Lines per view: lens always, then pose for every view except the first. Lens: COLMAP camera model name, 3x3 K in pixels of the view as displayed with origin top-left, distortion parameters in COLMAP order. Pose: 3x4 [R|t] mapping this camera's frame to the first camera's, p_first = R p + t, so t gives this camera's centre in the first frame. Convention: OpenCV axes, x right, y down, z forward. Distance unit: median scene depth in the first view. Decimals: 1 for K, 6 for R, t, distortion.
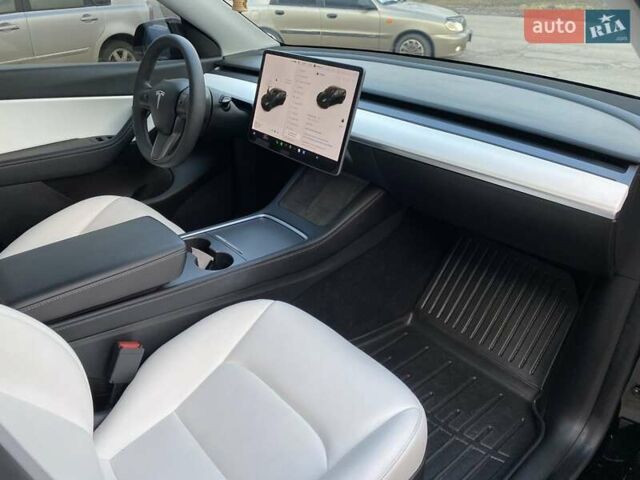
lens RADIAL K [[489.8, 0, 317.3], [0, 489.8, 243.1], [0, 0, 1]] dist [0.022527, -0.020260]
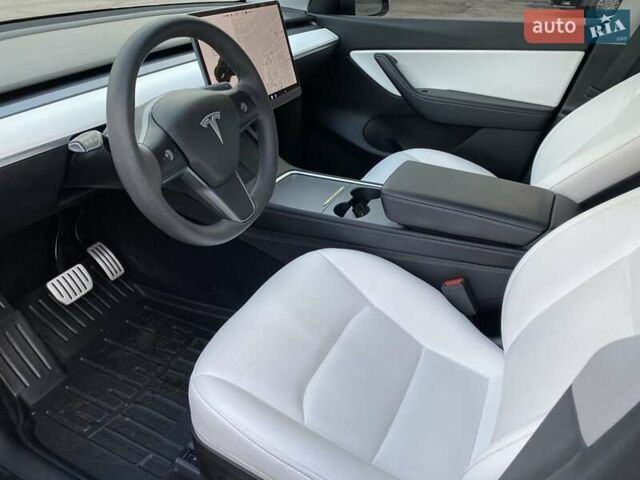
lens RADIAL K [[489.8, 0, 315.7], [0, 489.8, 240.7], [0, 0, 1]] dist [0.022527, -0.020260]
pose [[-0.385370, -0.492857, 0.780117, -1.044472], [0.422699, 0.657211, 0.624018, -0.609437], [-0.820253, 0.570233, -0.044939, 1.177582]]
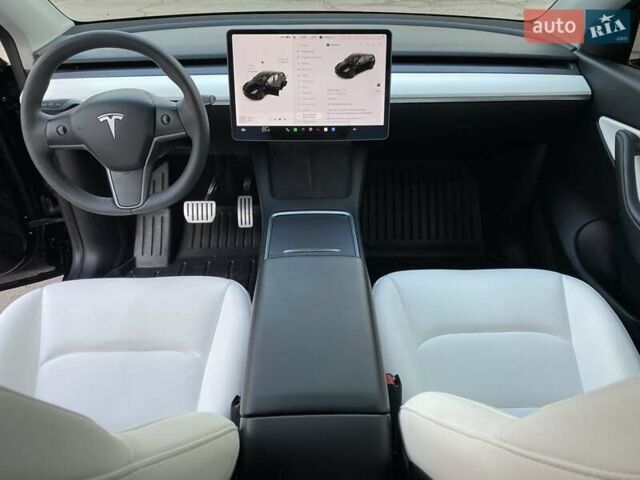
lens RADIAL K [[489.8, 0, 319.0], [0, 489.8, 246.7], [0, 0, 1]] dist [0.022527, -0.020260]
pose [[0.624400, -0.451036, 0.637724, -0.782475], [0.374591, 0.889336, 0.262226, -0.248983], [-0.685424, 0.075152, 0.724255, 0.344778]]
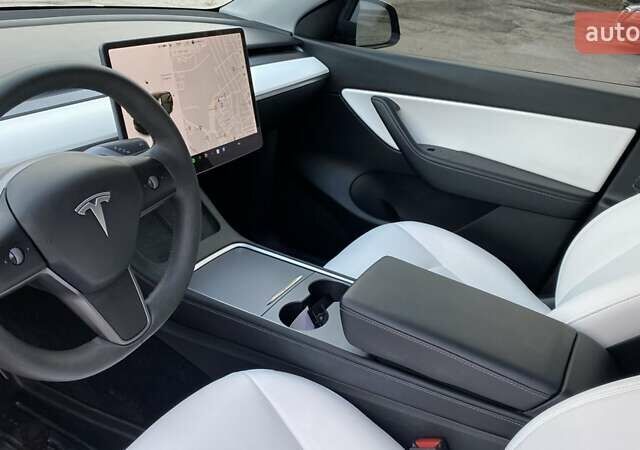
lens RADIAL K [[612.0, 0, 317.9], [0, 612.0, 219.5], [0, 0, 1]] dist [0.046422, 0.000000]
pose [[-0.343911, -0.451647, 0.823250, -0.959538], [0.337577, 0.758645, 0.557225, -0.608831], [-0.876223, 0.469546, -0.108441, 1.049578]]
